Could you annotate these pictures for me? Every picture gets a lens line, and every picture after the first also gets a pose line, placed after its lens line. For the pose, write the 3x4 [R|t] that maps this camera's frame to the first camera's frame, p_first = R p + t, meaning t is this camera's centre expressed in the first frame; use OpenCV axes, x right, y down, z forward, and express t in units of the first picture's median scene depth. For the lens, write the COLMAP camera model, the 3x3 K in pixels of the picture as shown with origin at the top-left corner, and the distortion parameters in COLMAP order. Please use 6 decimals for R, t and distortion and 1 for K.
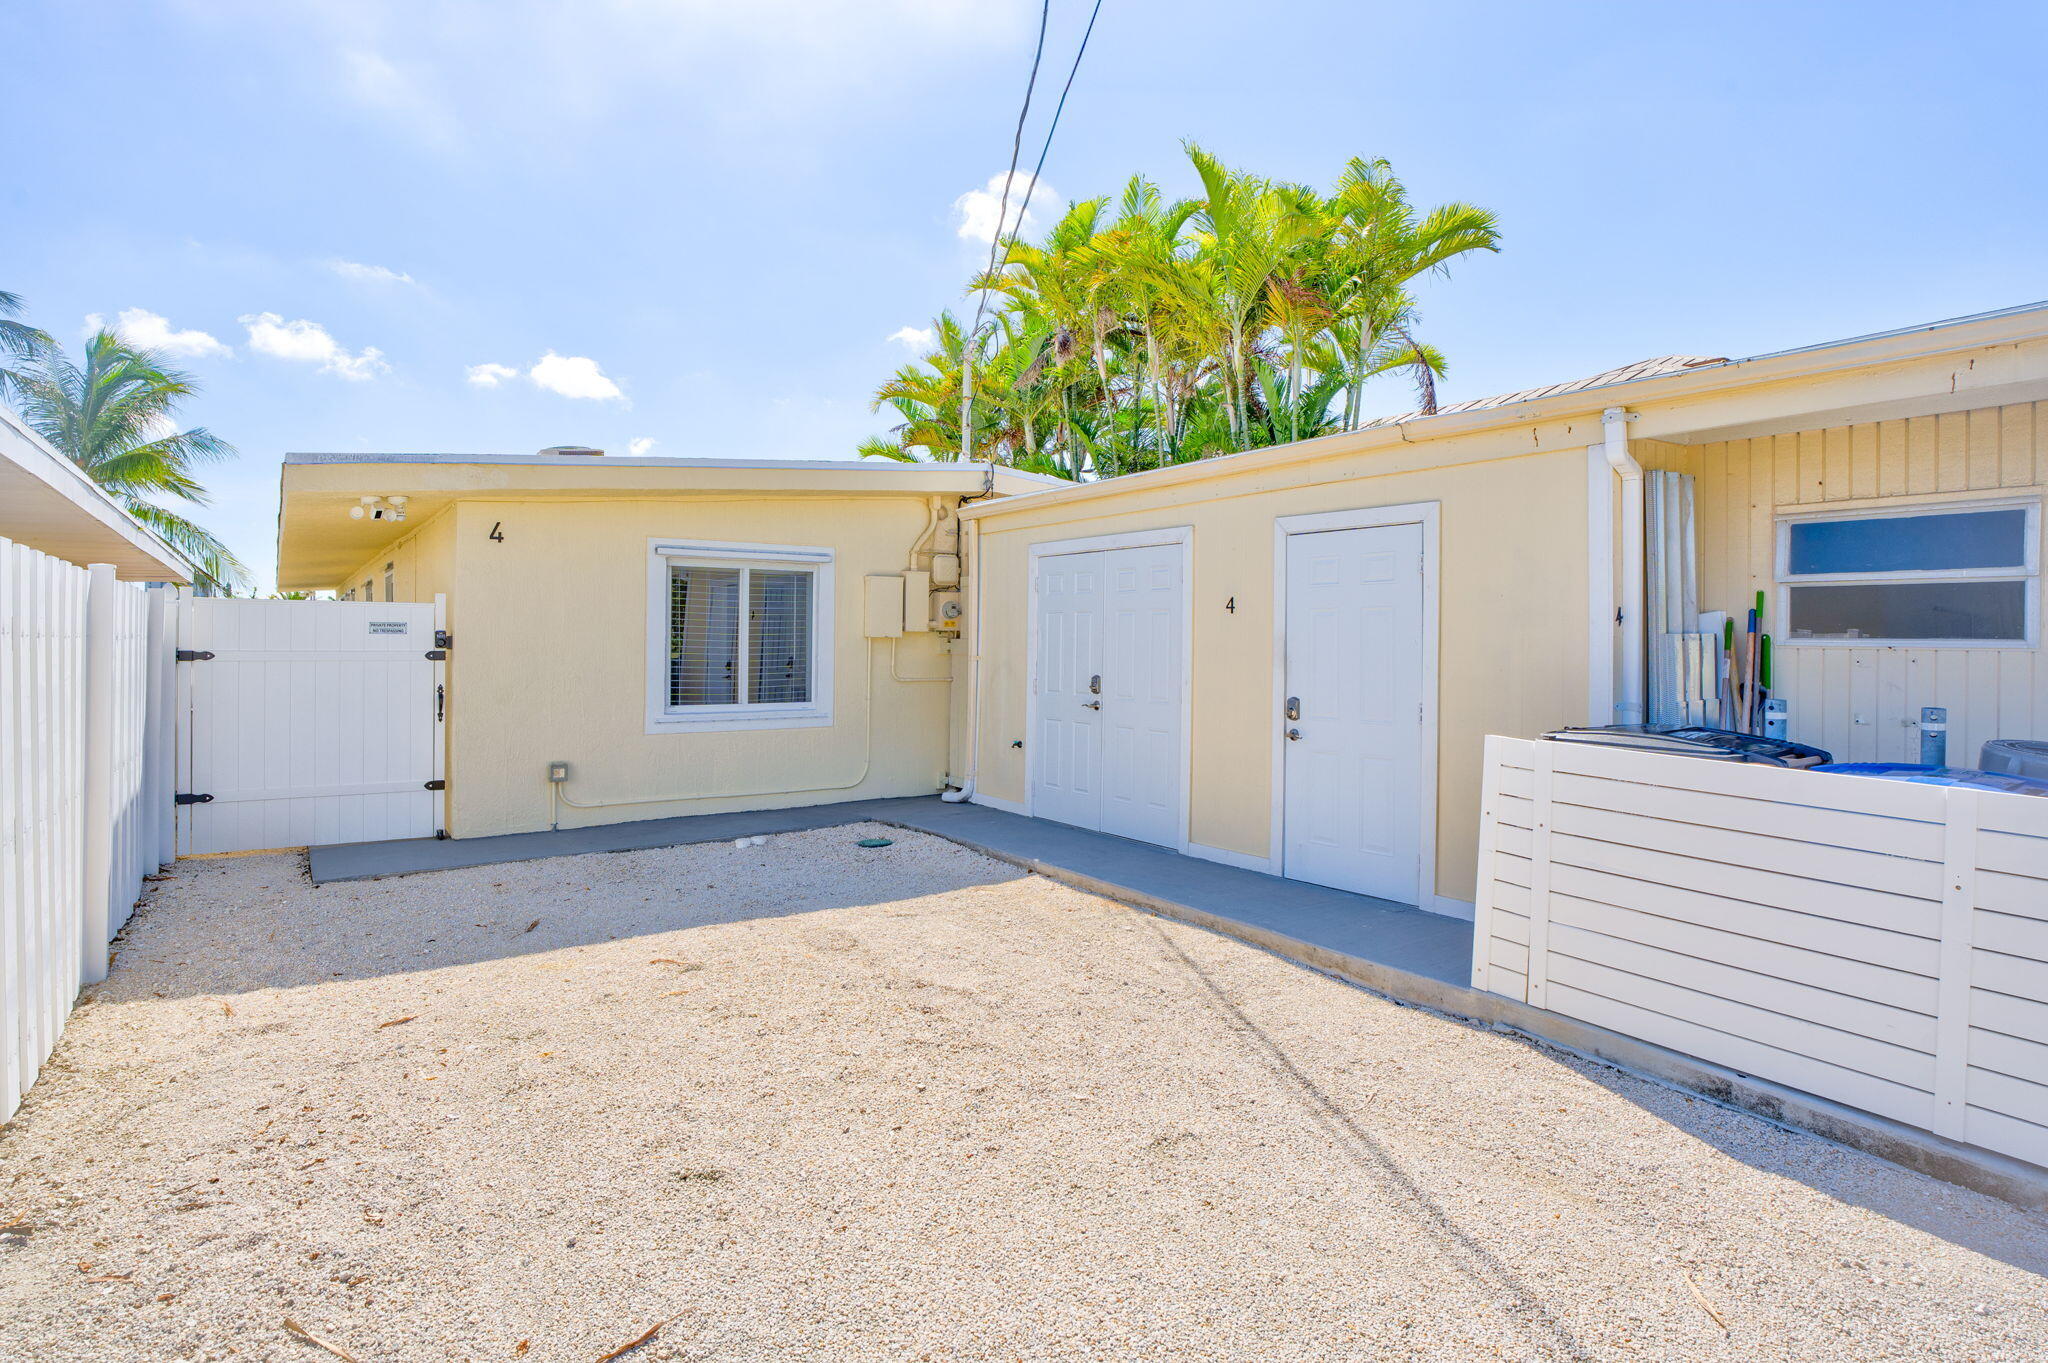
lens RADIAL K [[1083.6, 0, 1025.7], [0, 1083.6, 658.9], [0, 0, 1]] dist [-0.036702, 0.000585]
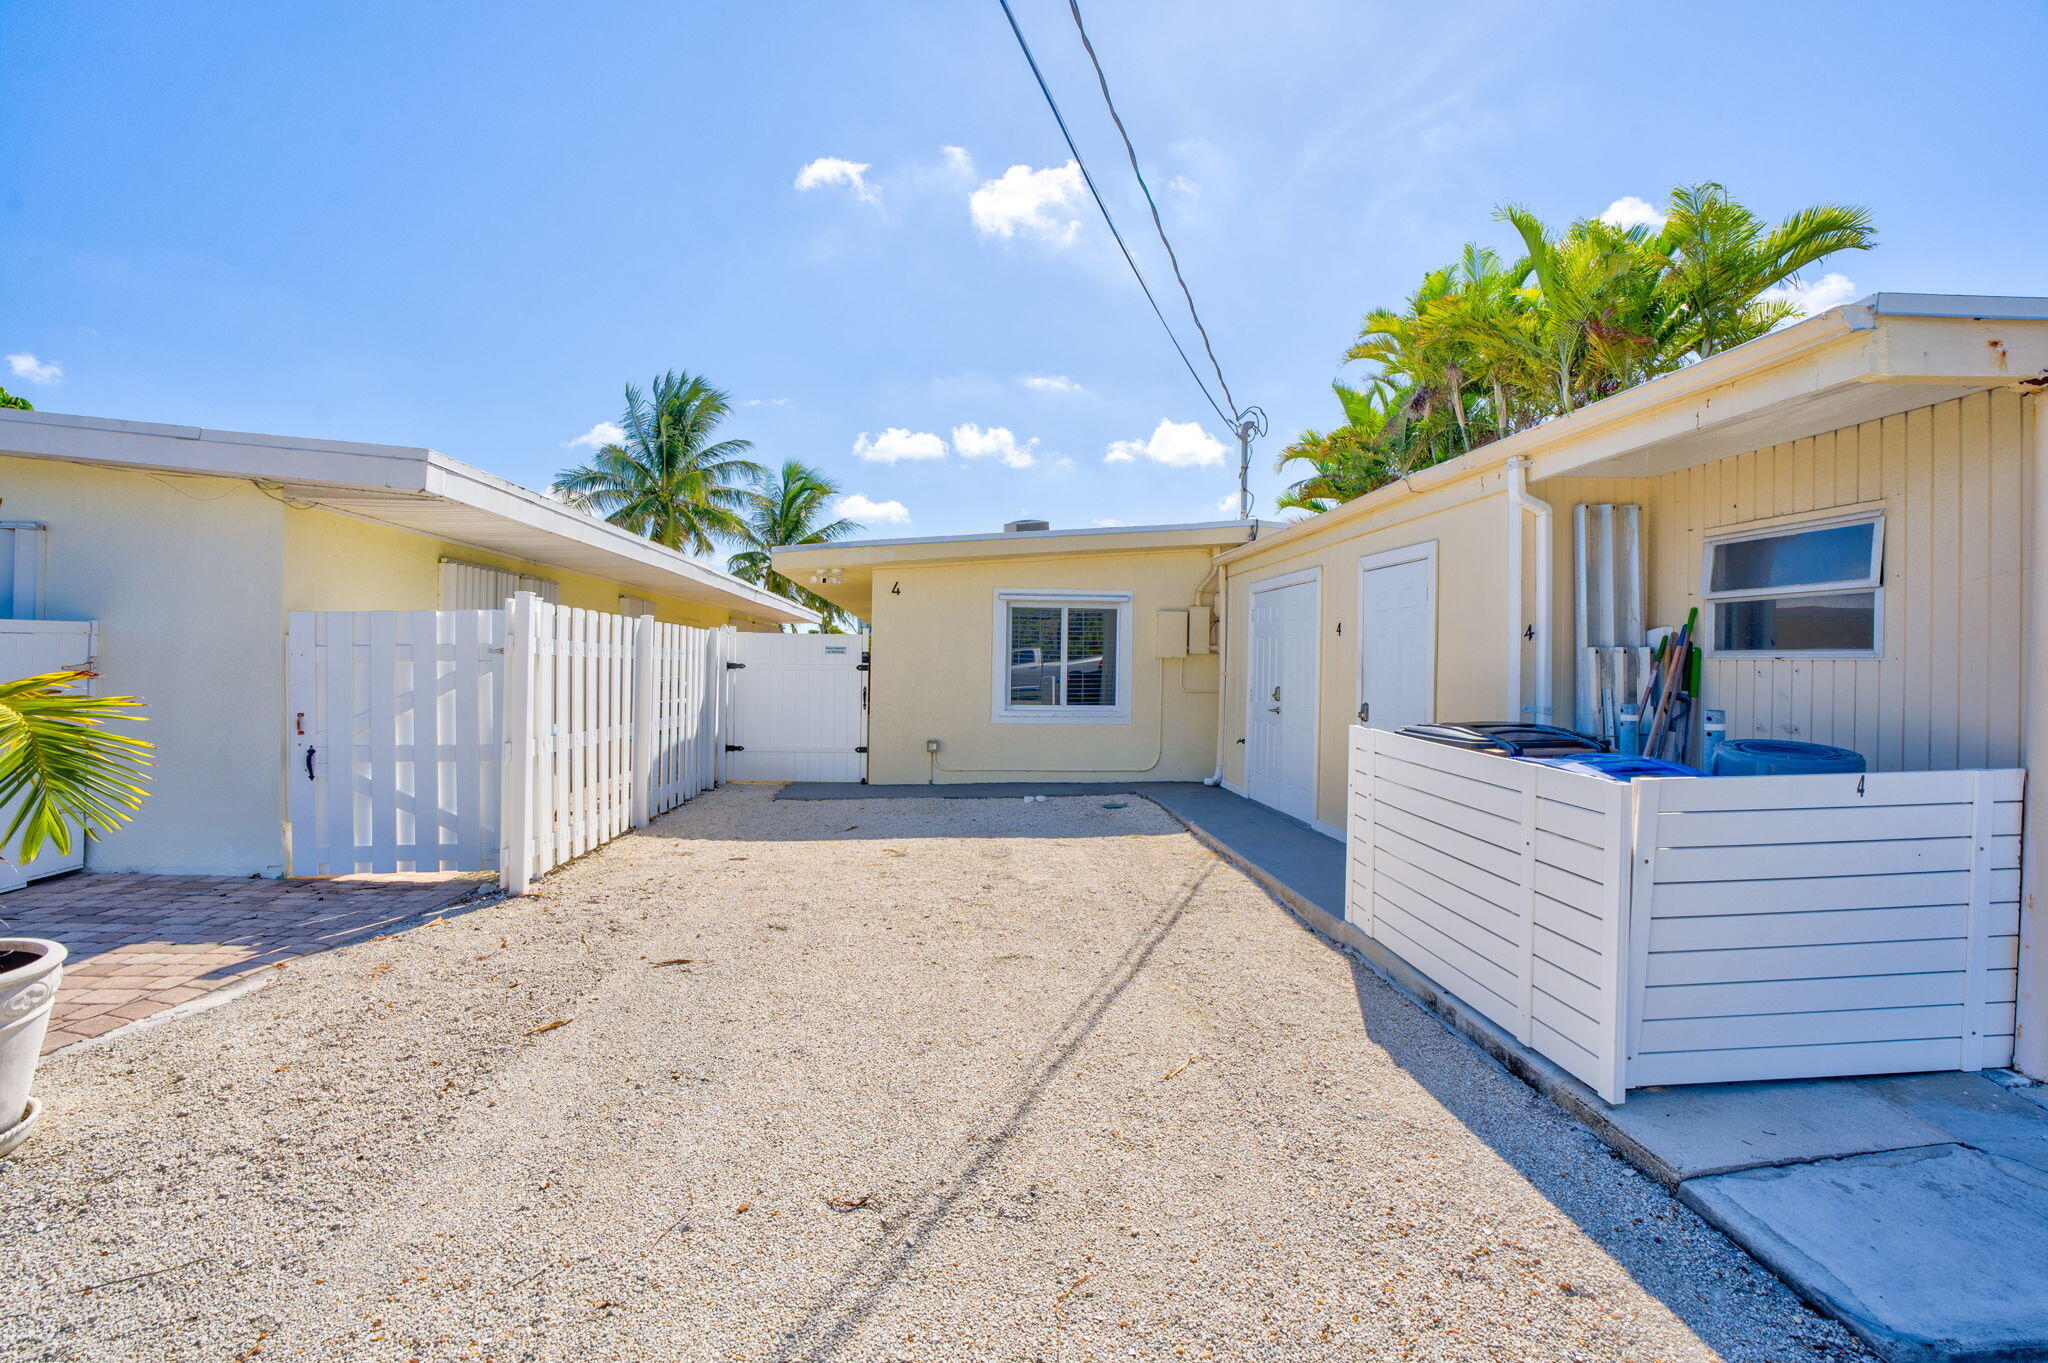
lens RADIAL K [[954.2, 0, 1032.9], [0, 954.2, 678.5], [0, 0, 1]] dist [-0.057456, 0.020864]
pose [[0.870827, 0.011037, -0.491466, 0.331719], [-0.013827, 0.999902, -0.002044, 0.011360], [0.491396, 0.008576, 0.870894, -0.092488]]
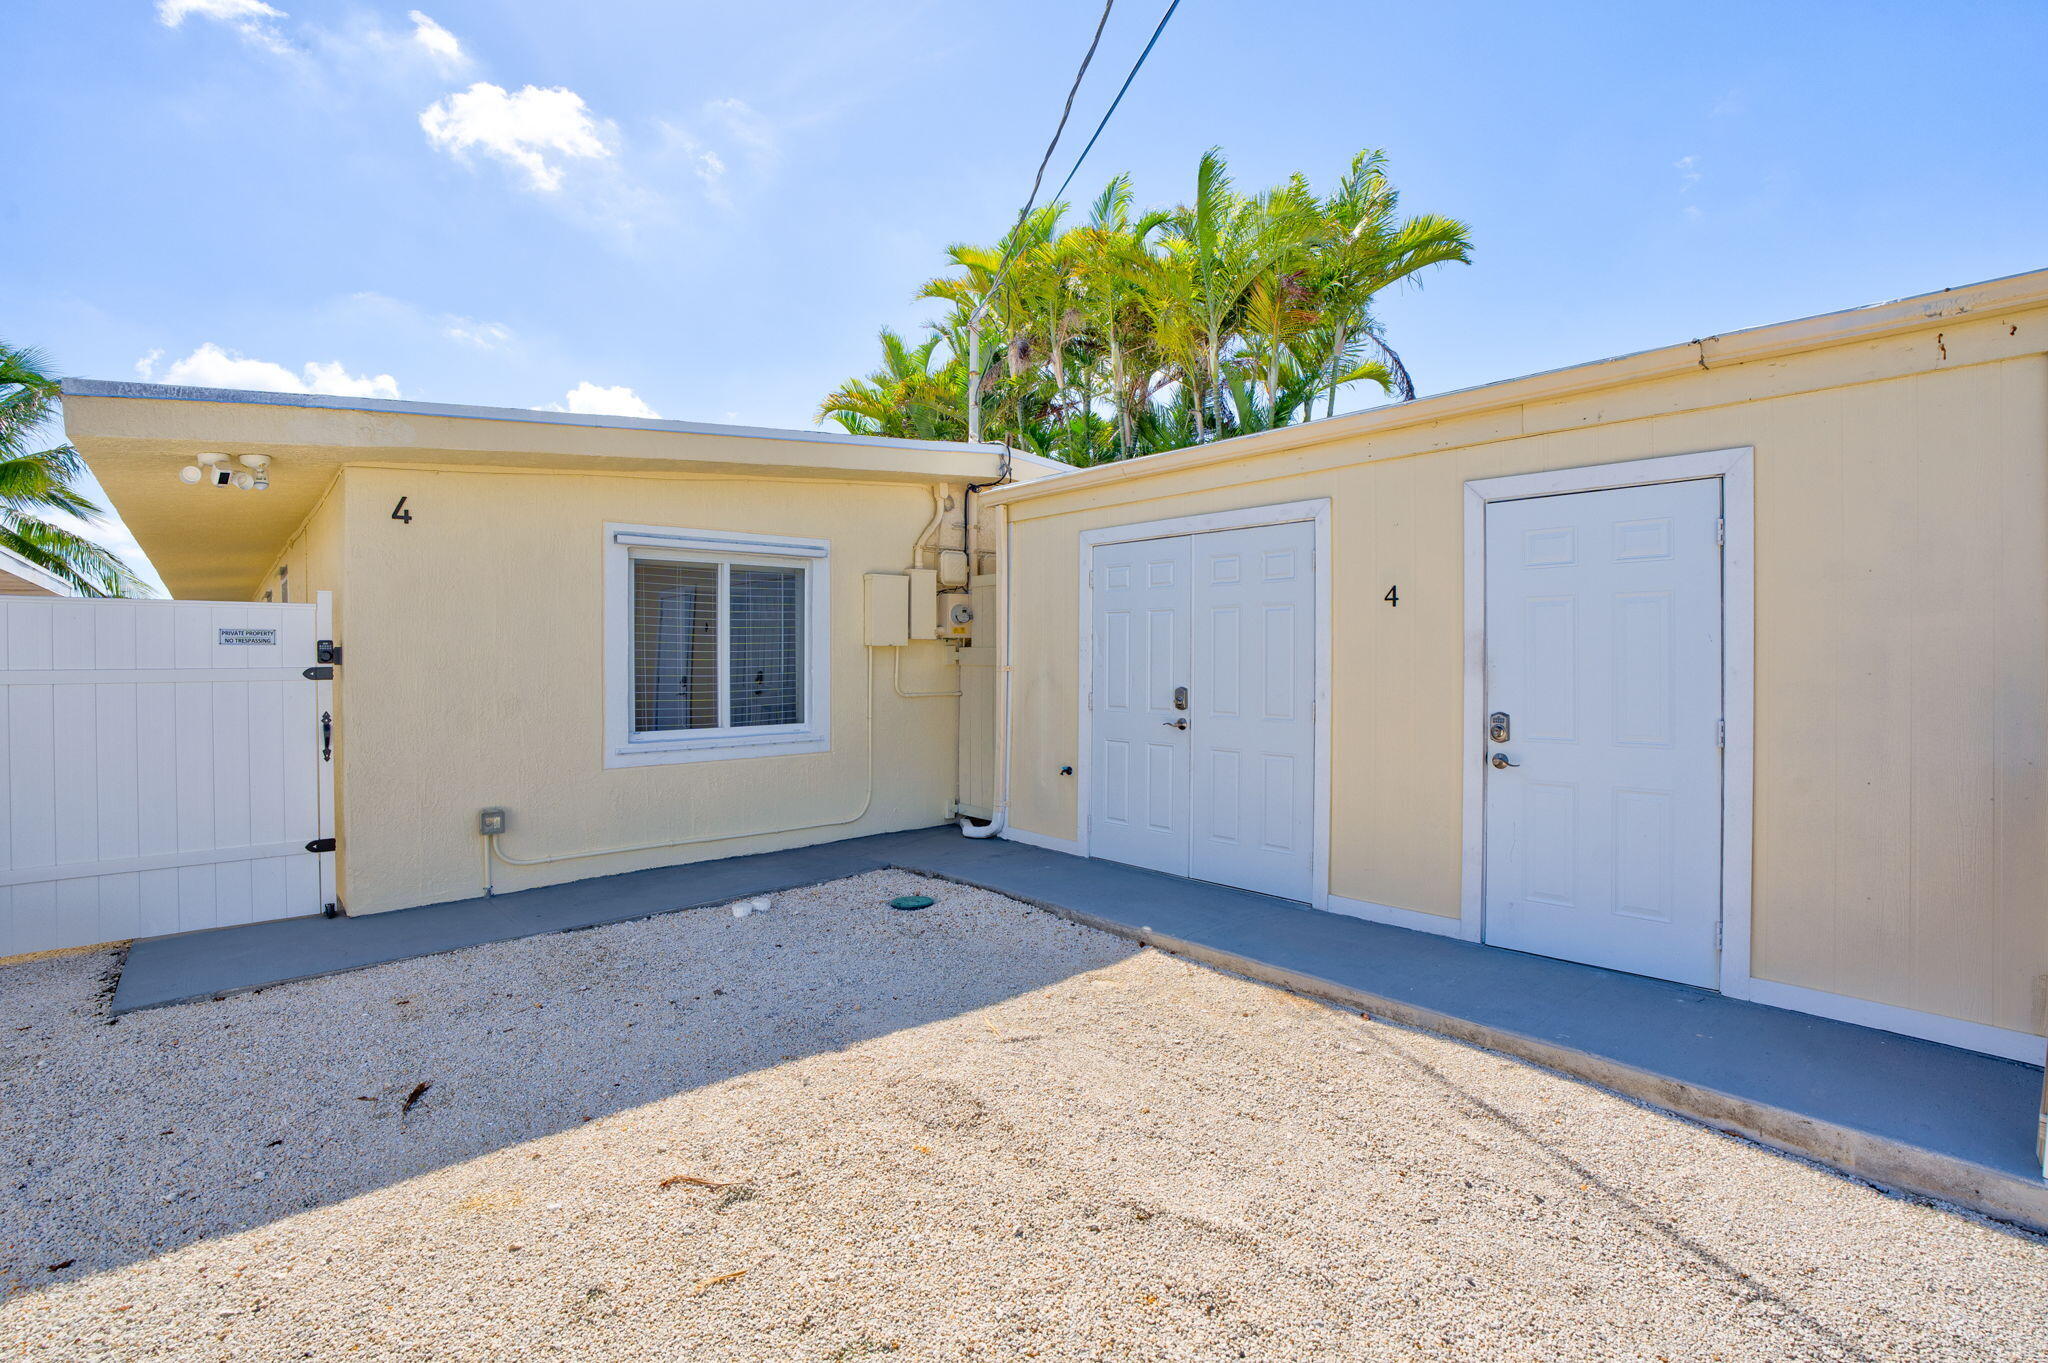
lens RADIAL K [[954.2, 0, 1032.9], [0, 954.2, 678.5], [0, 0, 1]] dist [-0.057456, 0.020864]
pose [[0.993623, -0.013419, 0.111952, -0.116801], [0.012576, 0.999887, 0.008239, 0.001308], [-0.112050, -0.006779, 0.993679, 0.274919]]
